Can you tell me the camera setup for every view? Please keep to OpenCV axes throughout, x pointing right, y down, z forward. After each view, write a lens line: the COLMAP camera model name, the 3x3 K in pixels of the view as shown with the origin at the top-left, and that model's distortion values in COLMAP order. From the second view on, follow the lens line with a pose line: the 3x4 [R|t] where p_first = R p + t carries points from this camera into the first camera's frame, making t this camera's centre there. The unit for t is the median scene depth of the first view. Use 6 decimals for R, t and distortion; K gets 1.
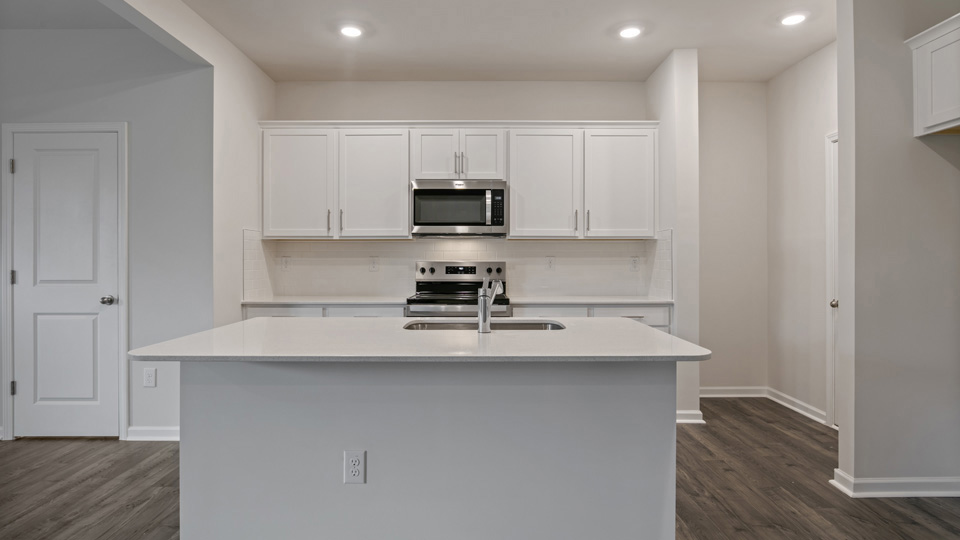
lens RADIAL K [[525.7, 0, 478.6], [0, 525.7, 257.9], [0, 0, 1]] dist [-0.010209, -0.001462]
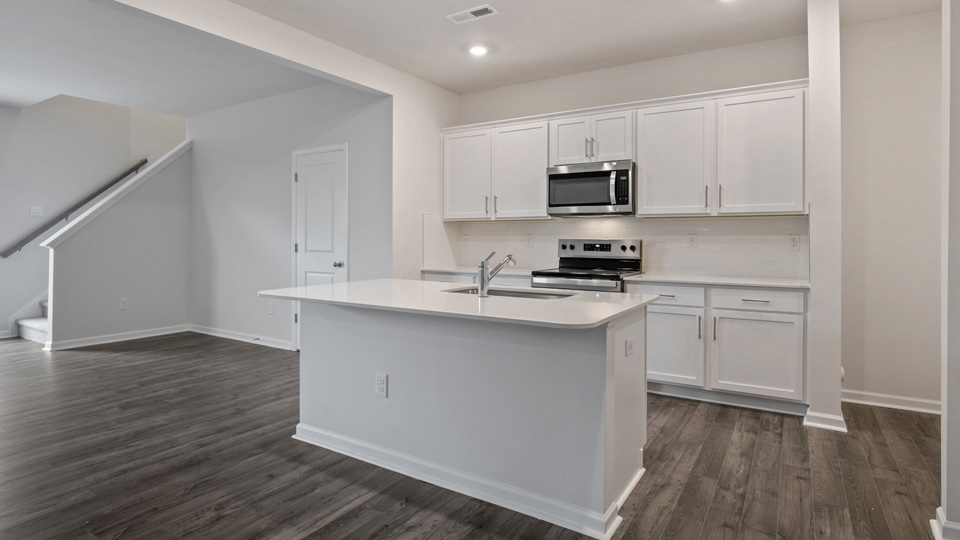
lens RADIAL K [[511.0, 0, 477.9], [0, 511.0, 238.7], [0, 0, 1]] dist [-0.015976, 0.000798]
pose [[0.840341, 0.003407, -0.542048, 0.343866], [-0.000481, 0.999985, 0.005539, 0.000214], [0.542058, -0.004394, 0.840329, -0.001282]]
